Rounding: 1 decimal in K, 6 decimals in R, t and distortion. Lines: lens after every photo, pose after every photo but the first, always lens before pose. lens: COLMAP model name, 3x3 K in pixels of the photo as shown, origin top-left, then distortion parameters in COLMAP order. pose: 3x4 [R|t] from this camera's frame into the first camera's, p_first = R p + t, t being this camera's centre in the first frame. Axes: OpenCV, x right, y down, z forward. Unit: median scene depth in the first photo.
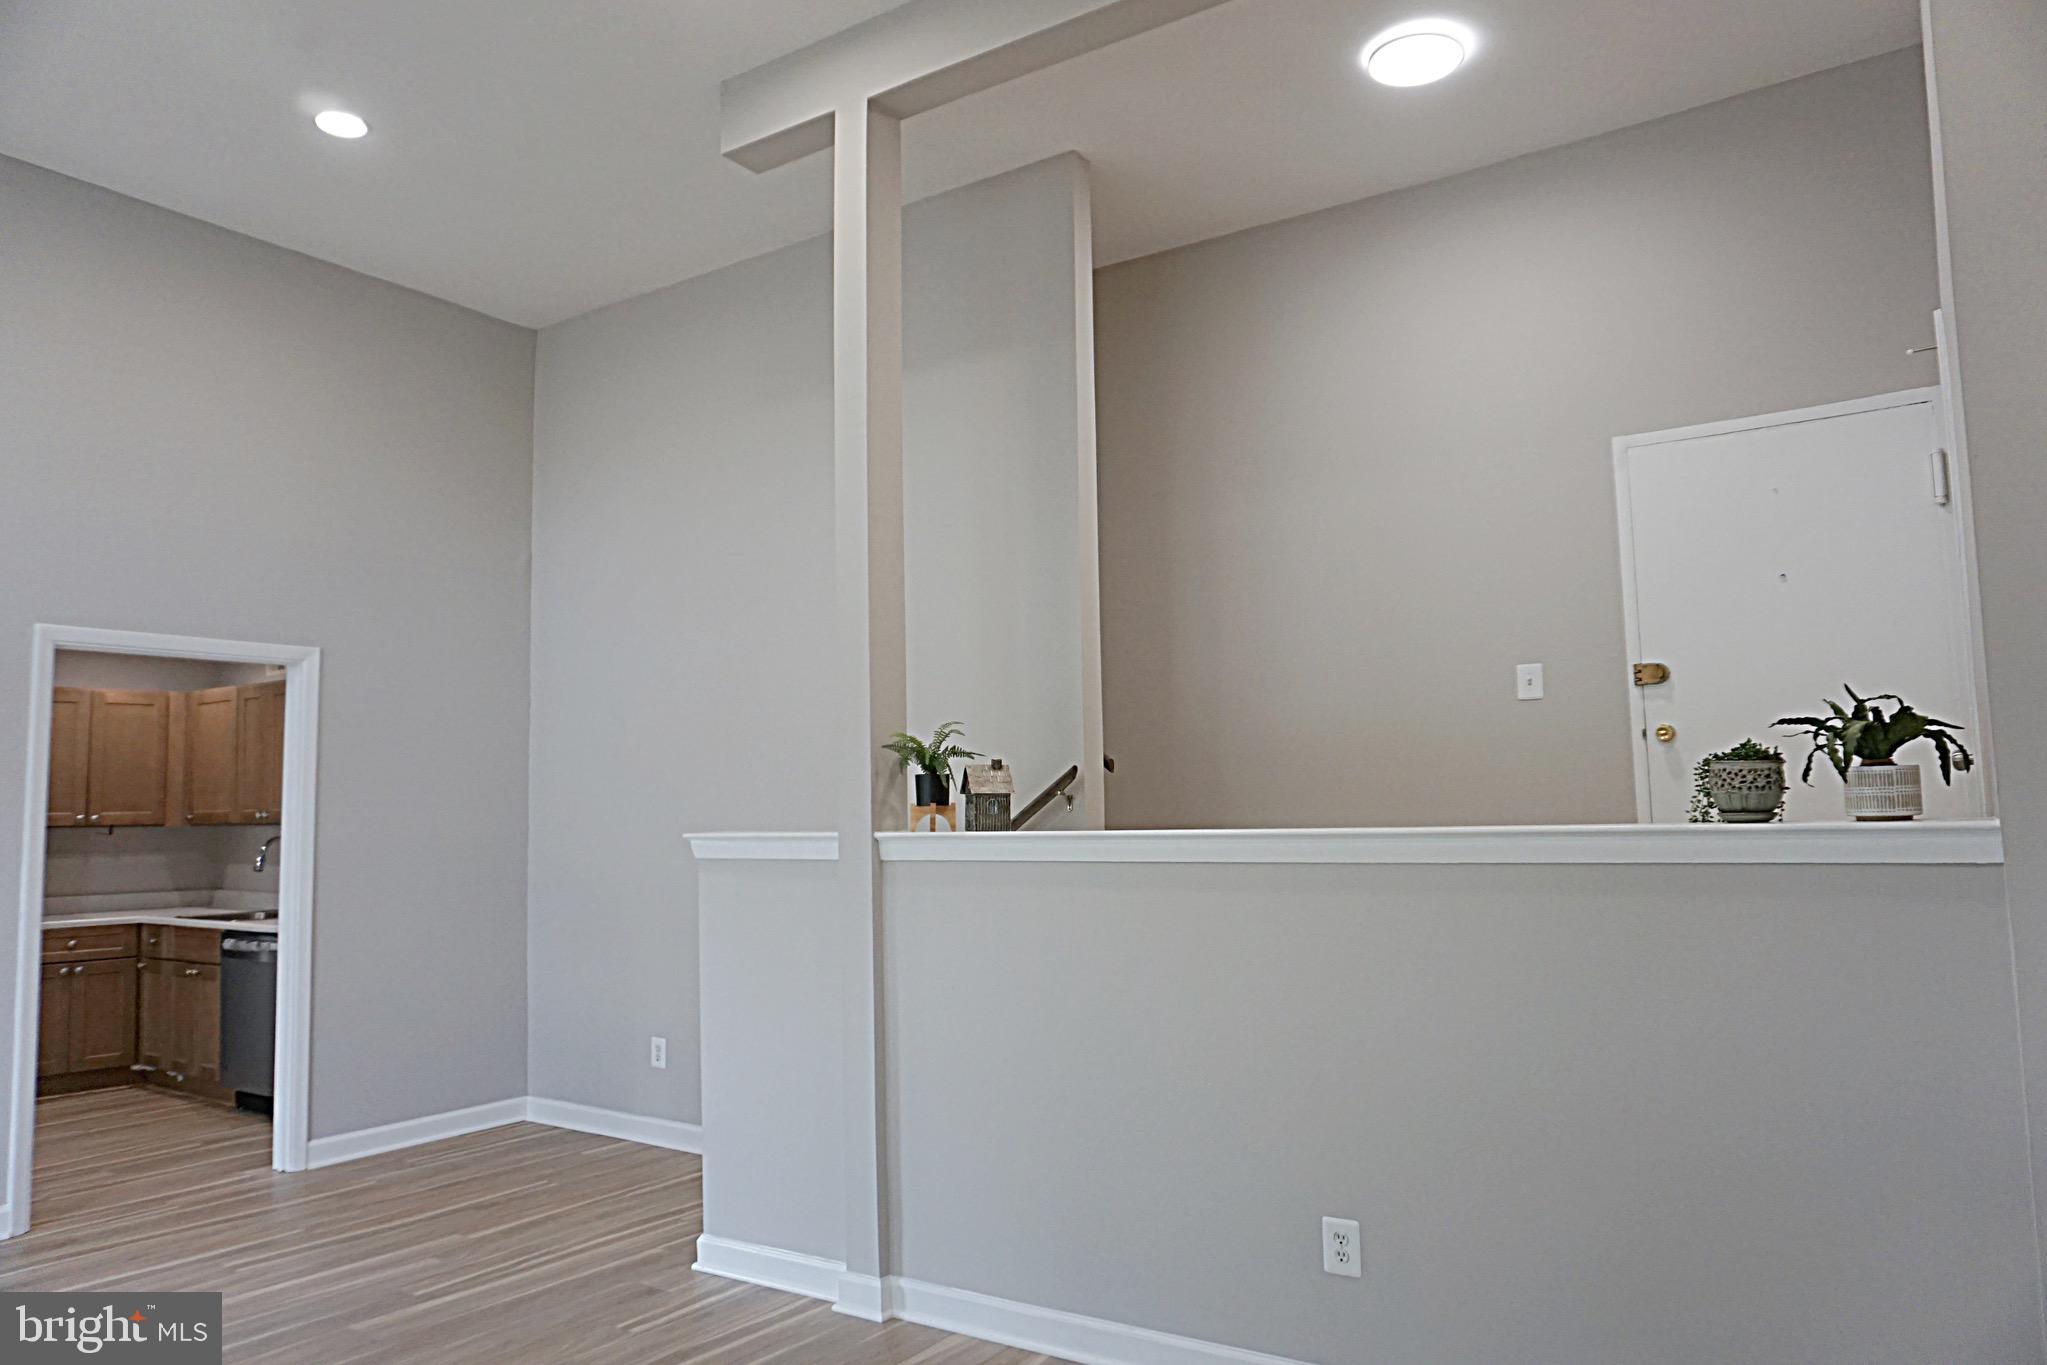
lens RADIAL K [[1426.6, 0, 980.7], [0, 1426.6, 694.0], [0, 0, 1]] dist [-0.014264, 0.012773]
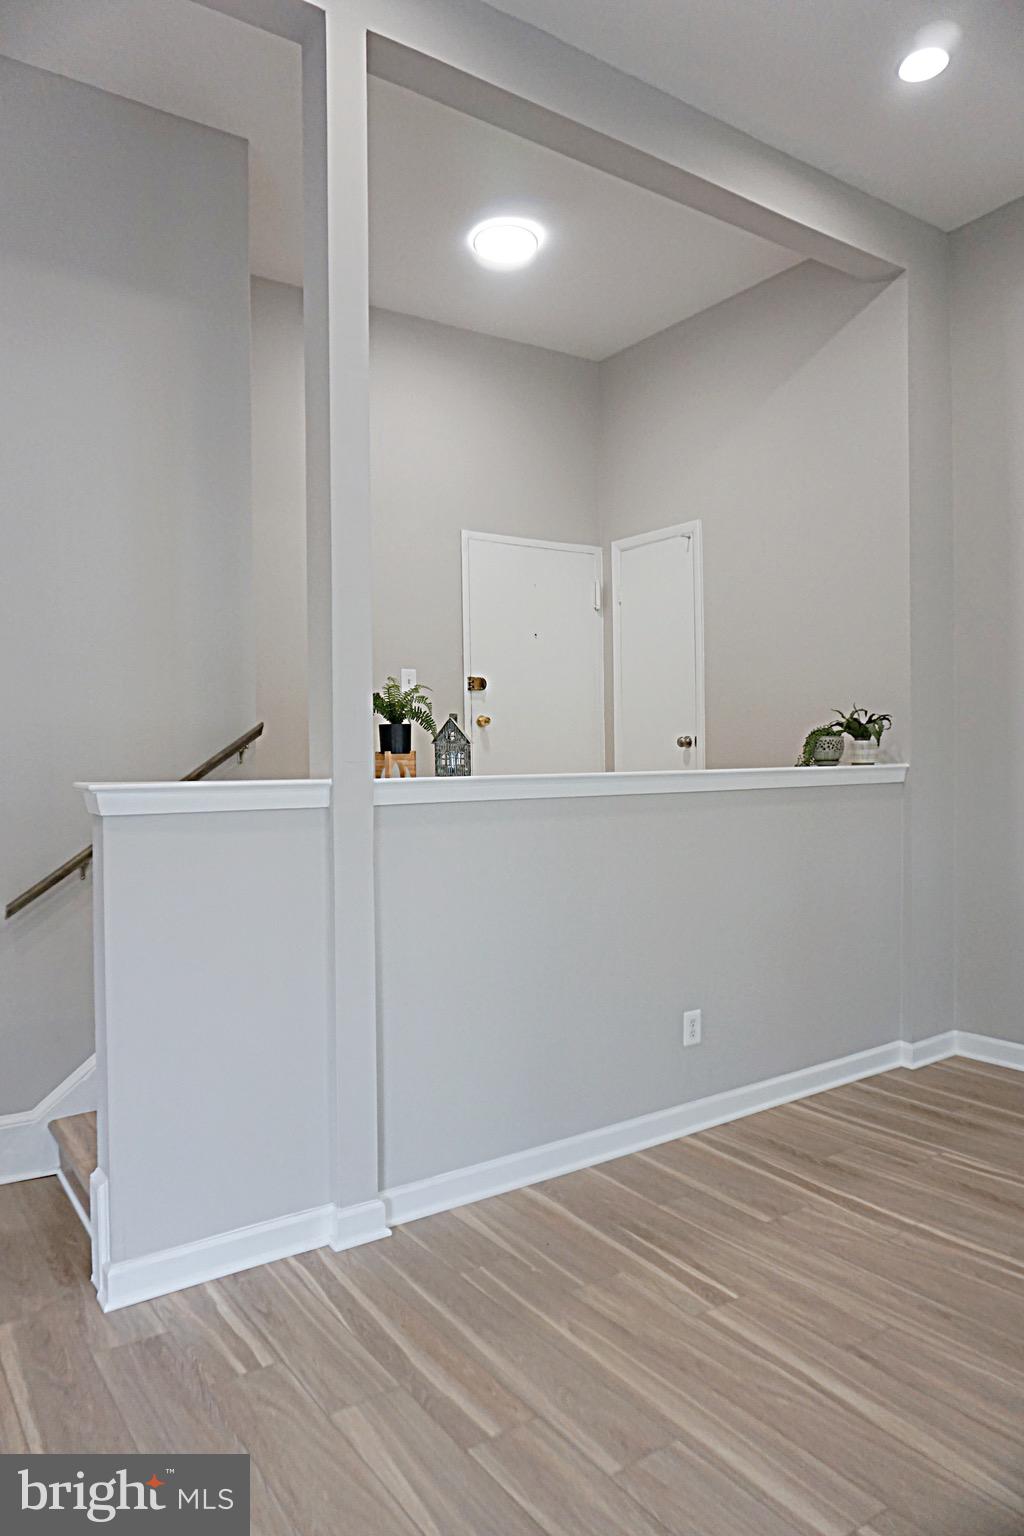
lens RADIAL K [[1070.4, 0, 519.5], [0, 1070.4, 779.7], [0, 0, 1]] dist [-0.014264, 0.012773]
pose [[0.308996, -0.000132, 0.951063, -0.689700], [-0.076543, 0.996753, 0.025007, 0.062396], [-0.947978, -0.080524, 0.307983, 0.590215]]
